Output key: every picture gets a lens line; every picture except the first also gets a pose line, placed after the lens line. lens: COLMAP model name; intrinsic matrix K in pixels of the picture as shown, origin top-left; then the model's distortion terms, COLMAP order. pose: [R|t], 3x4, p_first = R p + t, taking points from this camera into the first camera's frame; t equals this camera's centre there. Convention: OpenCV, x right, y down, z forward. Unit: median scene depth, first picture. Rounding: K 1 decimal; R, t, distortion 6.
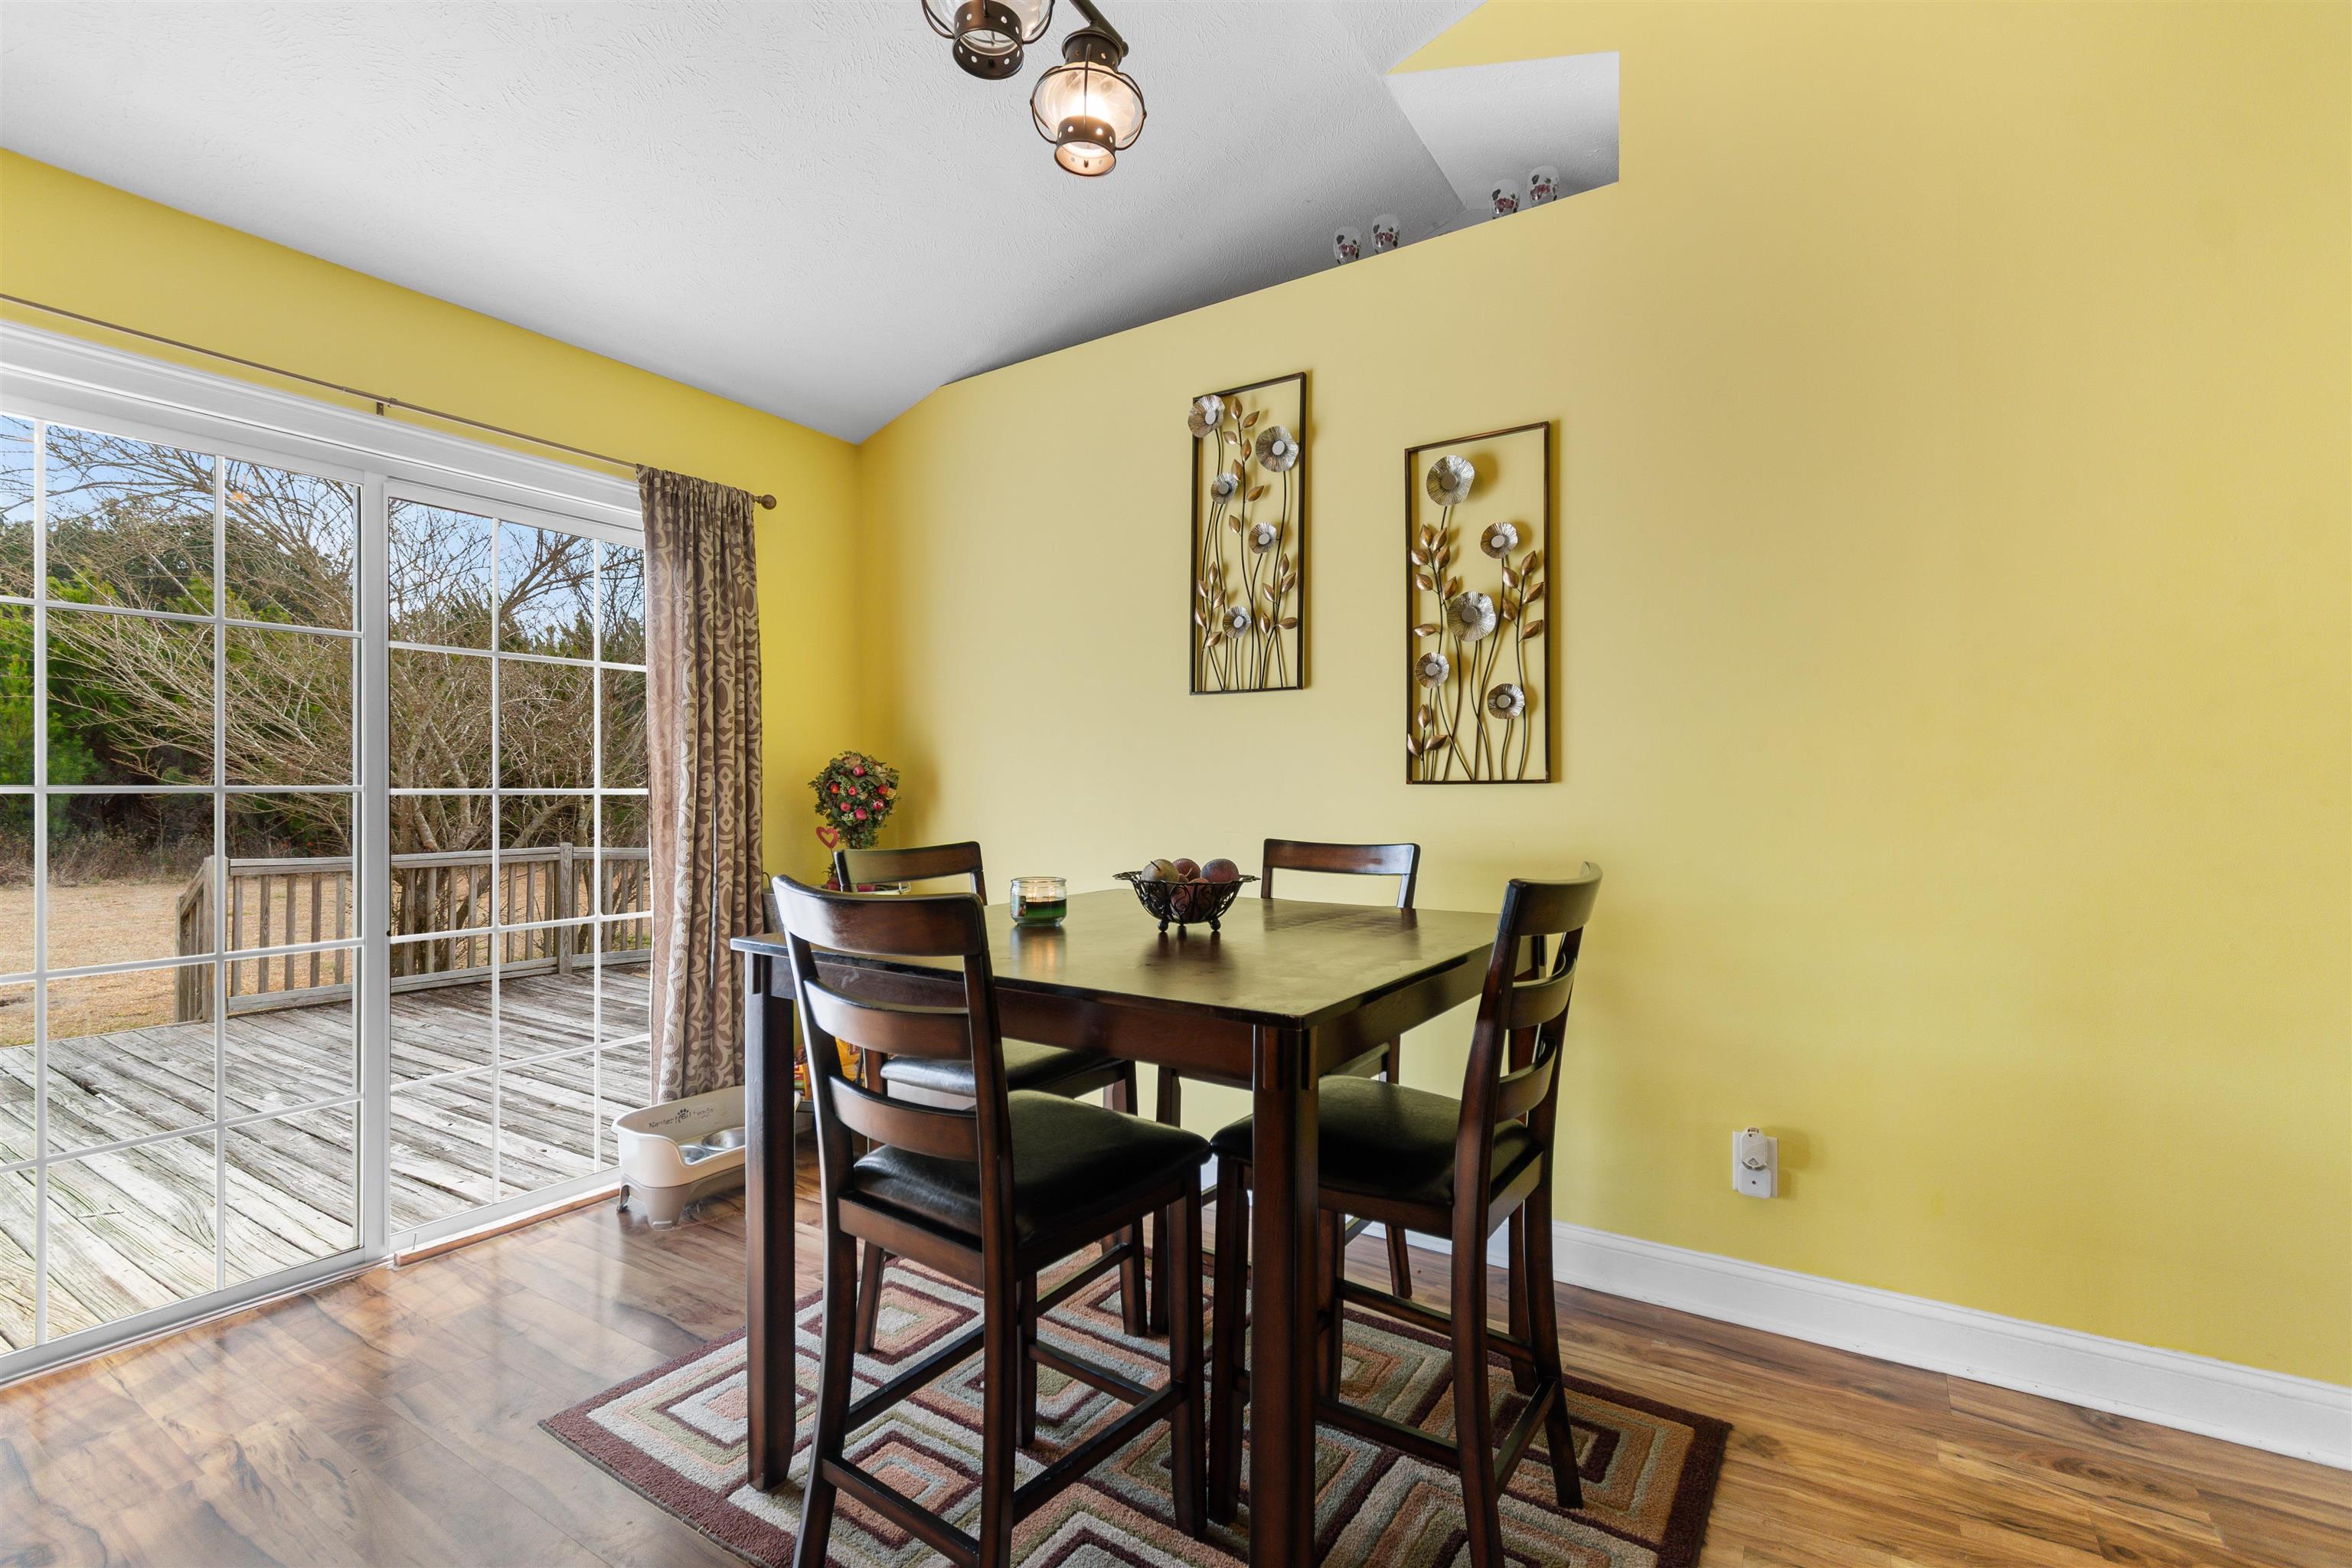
lens RADIAL K [[1062.9, 0, 1163.9], [0, 1062.9, 792.0], [0, 0, 1]] dist [0.001326, -0.001202]
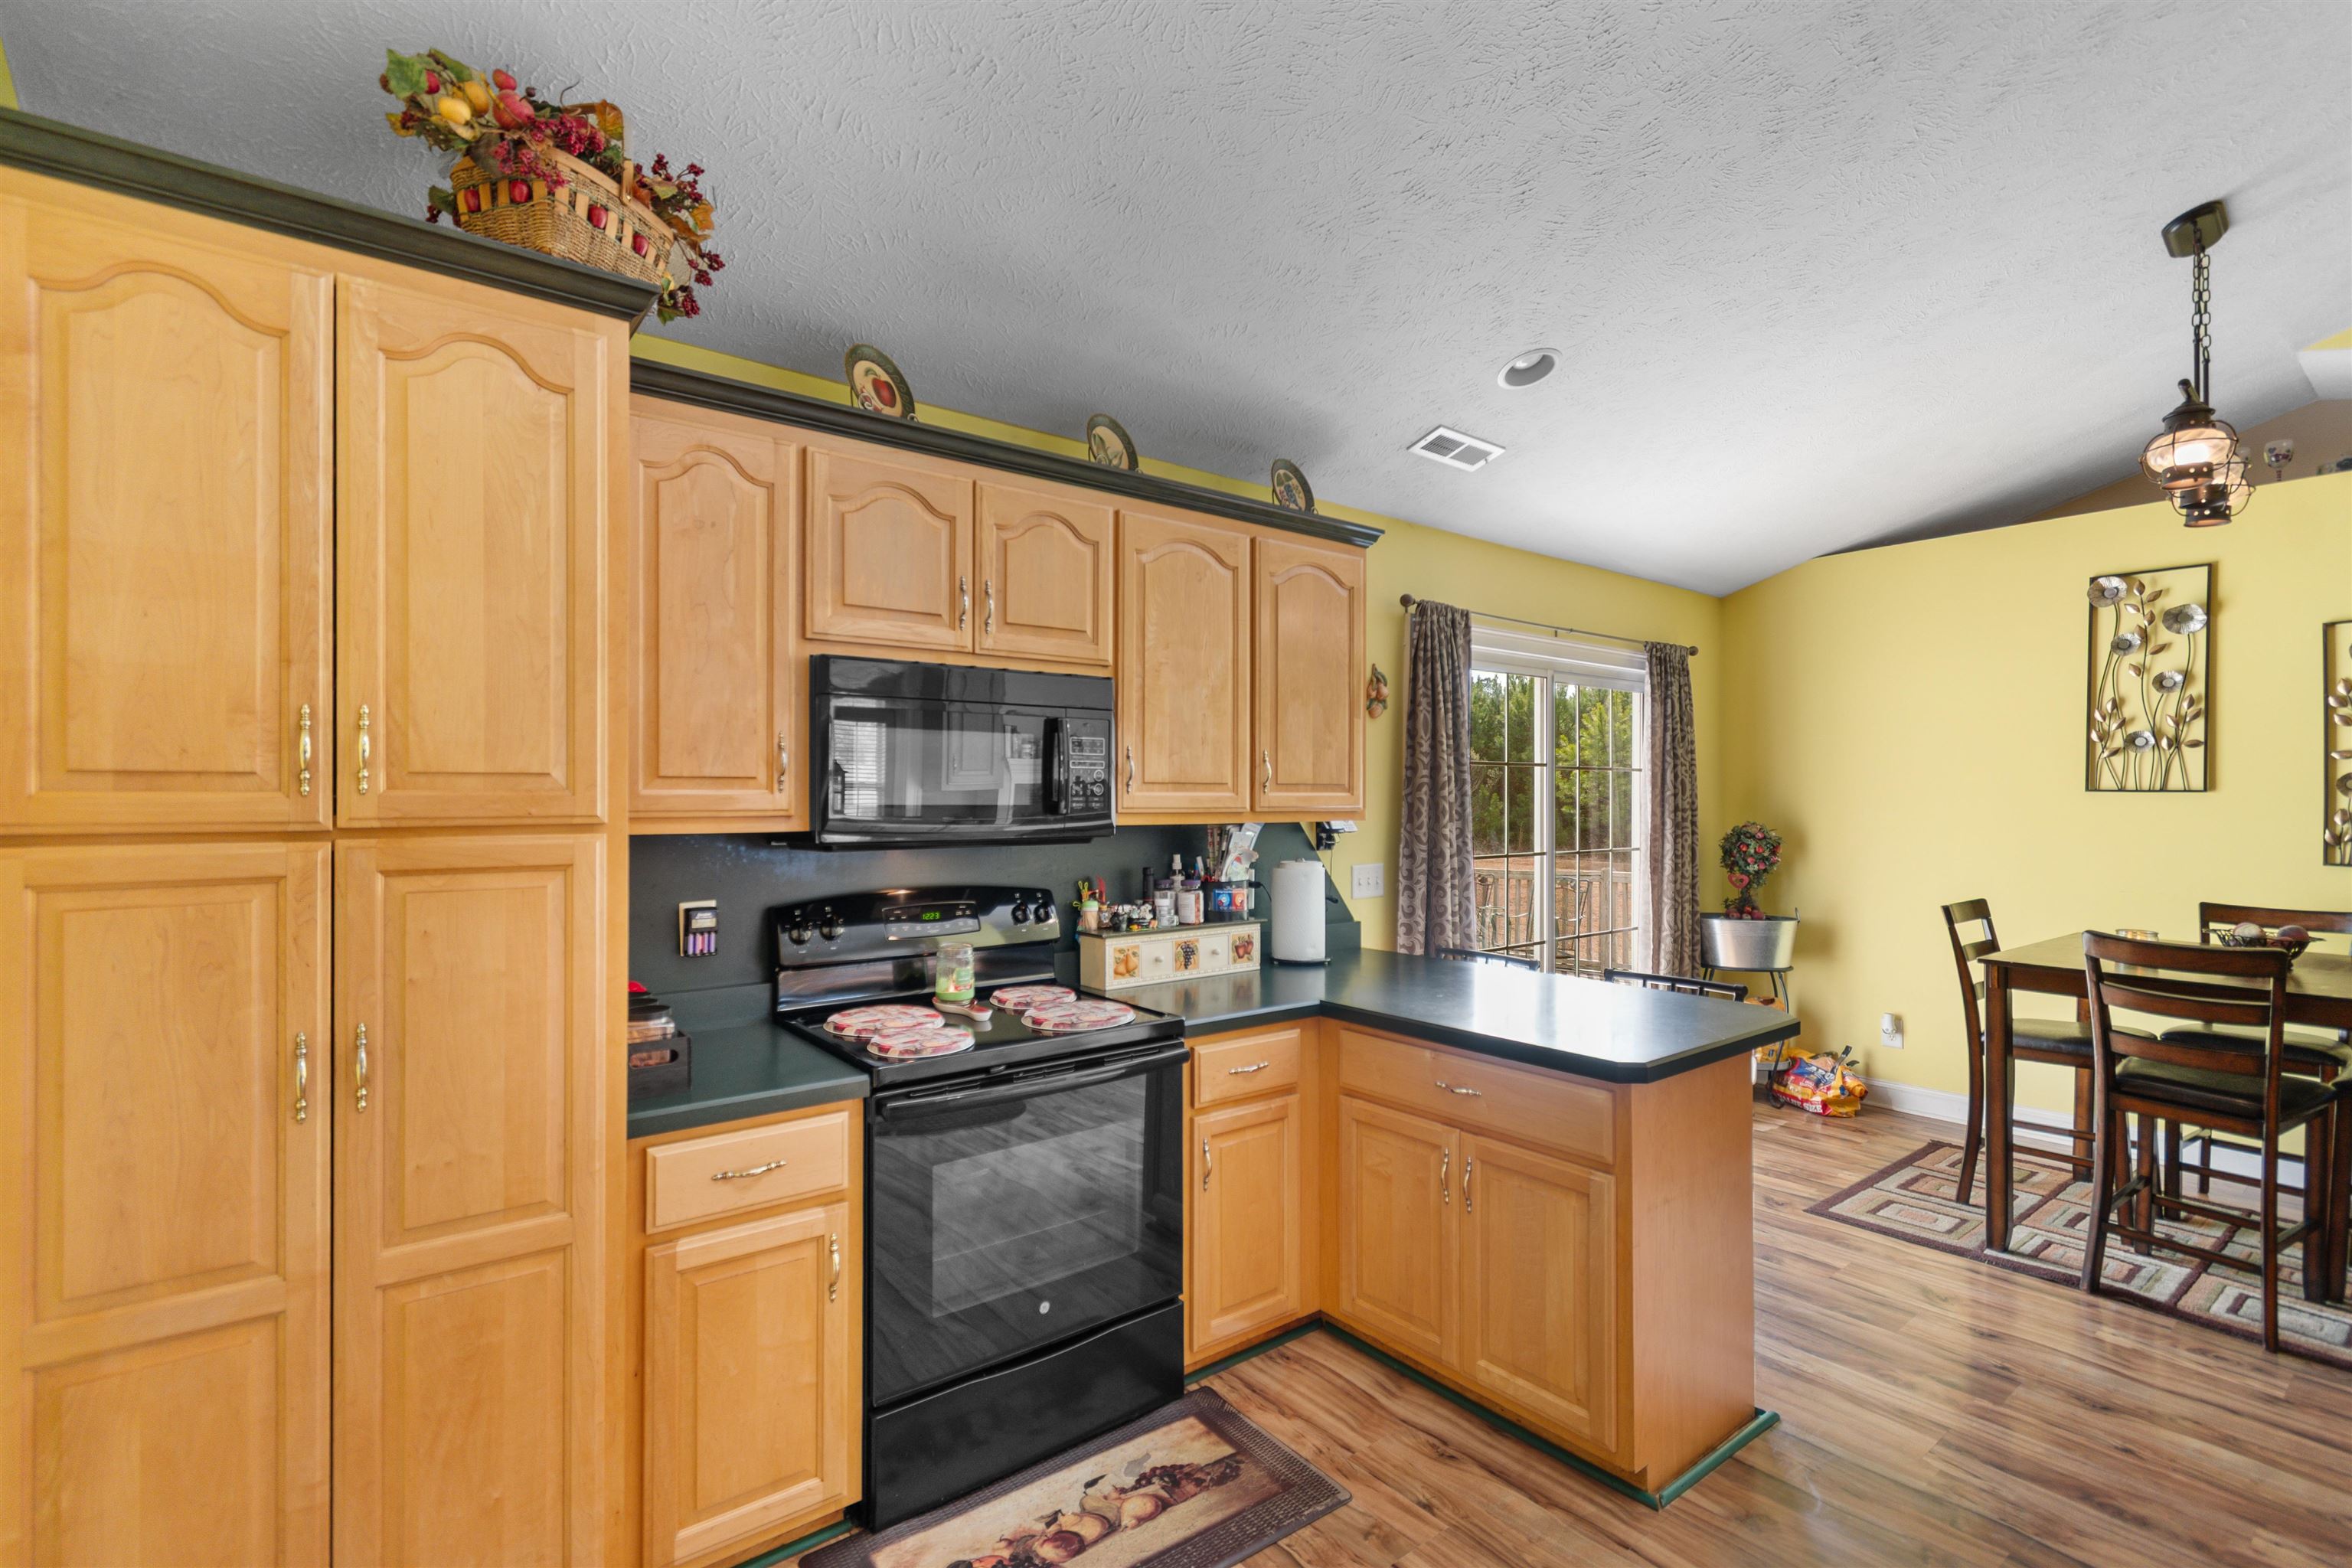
lens RADIAL K [[1062.9, 0, 1180.7], [0, 1062.9, 789.0], [0, 0, 1]] dist [0.001326, -0.001202]
pose [[0.942904, 0.001584, -0.333061, -0.656153], [-0.002562, 0.999994, -0.002496, -0.091568], [0.333054, 0.003207, 0.942902, -0.733710]]
